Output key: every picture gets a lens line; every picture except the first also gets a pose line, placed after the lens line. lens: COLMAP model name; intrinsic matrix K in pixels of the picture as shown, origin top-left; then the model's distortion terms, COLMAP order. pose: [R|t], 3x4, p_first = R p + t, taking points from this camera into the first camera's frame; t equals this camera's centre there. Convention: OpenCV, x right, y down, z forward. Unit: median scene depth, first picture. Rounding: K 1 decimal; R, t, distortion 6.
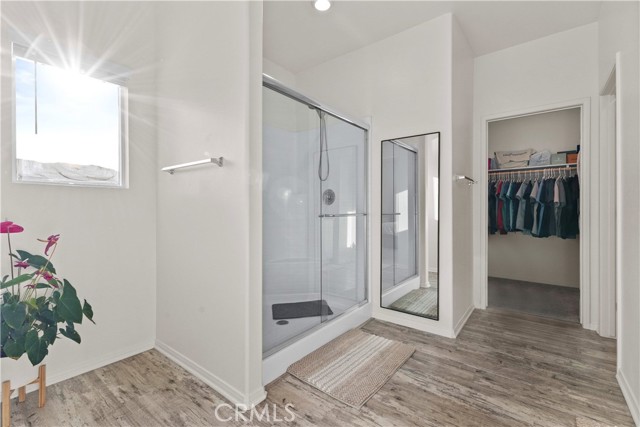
lens RADIAL K [[280.3, 0, 320.0], [0, 280.3, 213.5], [0, 0, 1]] dist [0.000806, -0.000412]
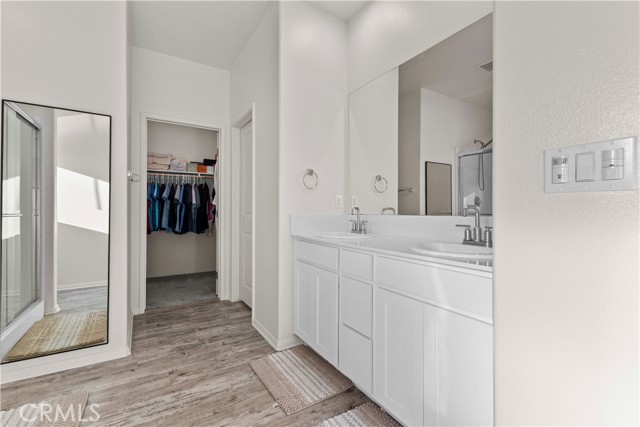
lens RADIAL K [[280.3, 0, 320.0], [0, 280.3, 213.5], [0, 0, 1]] dist [0.000806, -0.000412]
pose [[0.333262, -0.006416, 0.942812, -0.143489], [0.007175, 0.999965, 0.004269, 0.000267], [-0.942807, 0.005342, 0.333296, 0.130468]]
